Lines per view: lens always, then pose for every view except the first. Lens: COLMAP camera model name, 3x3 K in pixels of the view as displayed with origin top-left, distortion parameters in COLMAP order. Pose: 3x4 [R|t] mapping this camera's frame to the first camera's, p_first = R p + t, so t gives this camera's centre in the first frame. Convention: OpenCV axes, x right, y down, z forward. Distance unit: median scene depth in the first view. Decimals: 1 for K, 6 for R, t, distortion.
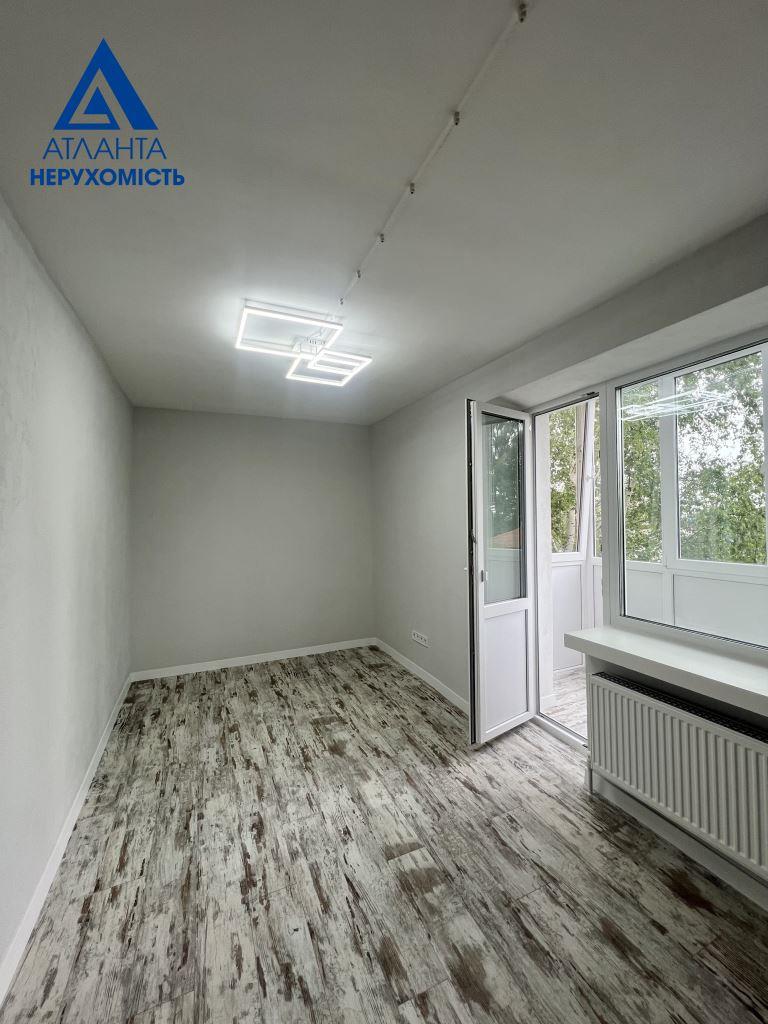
lens RADIAL K [[410.7, 0, 388.7], [0, 410.7, 512.2], [0, 0, 1]] dist [0.000806, 0.000321]
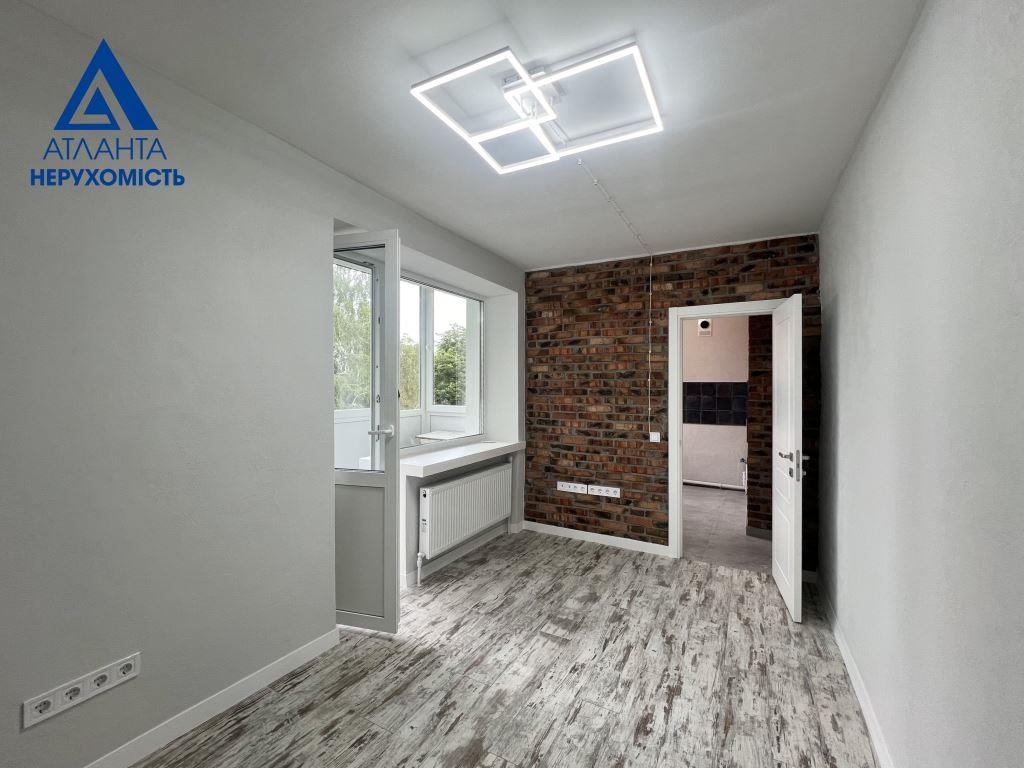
lens RADIAL K [[410.7, 0, 516.8], [0, 410.7, 384.1], [0, 0, 1]] dist [0.000806, 0.000321]
pose [[-0.588012, 0.007762, 0.808815, -0.905568], [-0.012334, 0.999752, -0.018561, 0.074477], [-0.808758, -0.020890, -0.587770, 1.822687]]
